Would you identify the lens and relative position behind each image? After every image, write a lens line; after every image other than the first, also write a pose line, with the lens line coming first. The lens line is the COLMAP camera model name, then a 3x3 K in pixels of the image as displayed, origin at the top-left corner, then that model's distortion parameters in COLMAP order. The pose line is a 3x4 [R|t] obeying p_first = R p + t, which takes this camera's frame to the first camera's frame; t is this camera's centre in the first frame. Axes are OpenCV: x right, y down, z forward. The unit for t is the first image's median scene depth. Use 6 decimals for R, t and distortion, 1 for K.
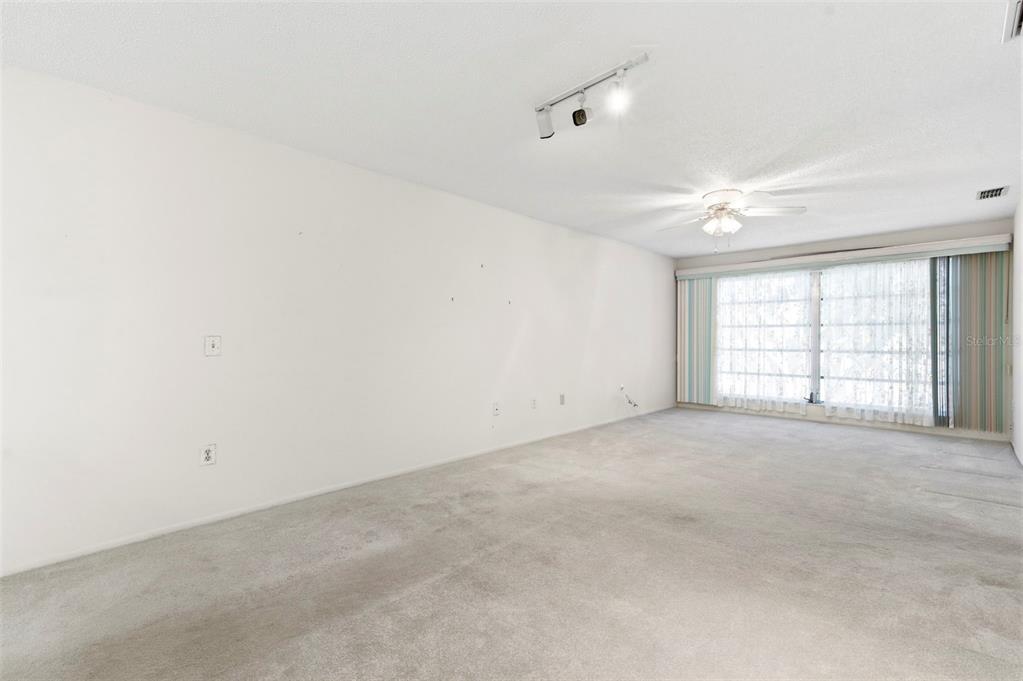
lens RADIAL K [[455.9, 0, 517.2], [0, 455.9, 340.3], [0, 0, 1]] dist [0.003082, 0.000306]
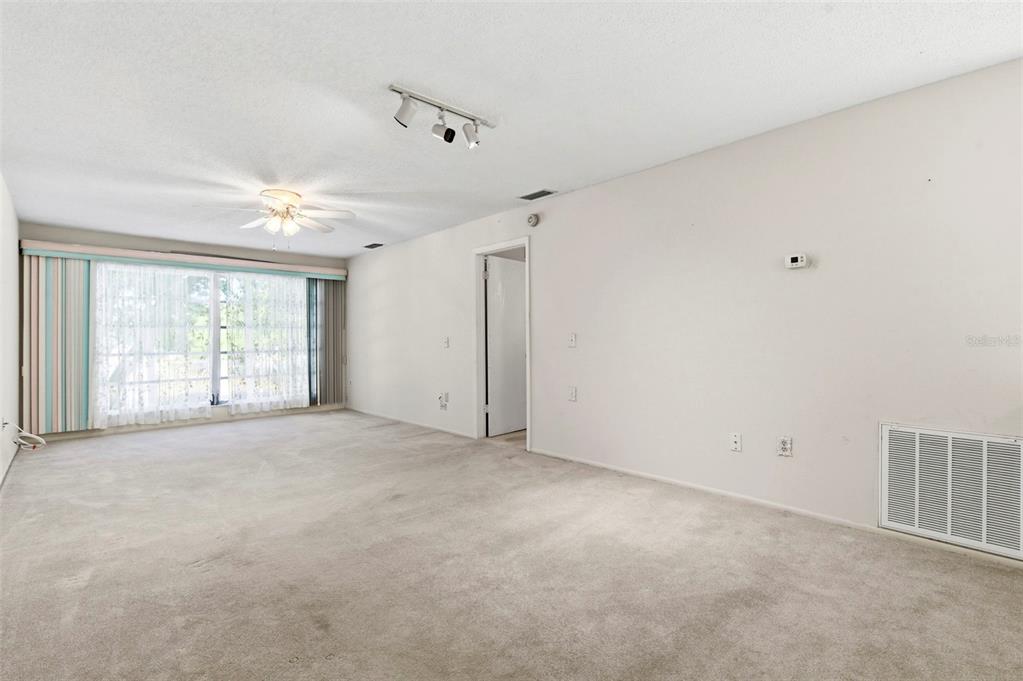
lens RADIAL K [[480.9, 0, 511.5], [0, 480.9, 340.5], [0, 0, 1]] dist [0.000698, 0.000238]
pose [[0.052566, -0.004525, 0.998607, -0.428169], [0.009737, 0.999945, 0.004019, -0.001016], [-0.998570, 0.009512, 0.052607, 0.339885]]
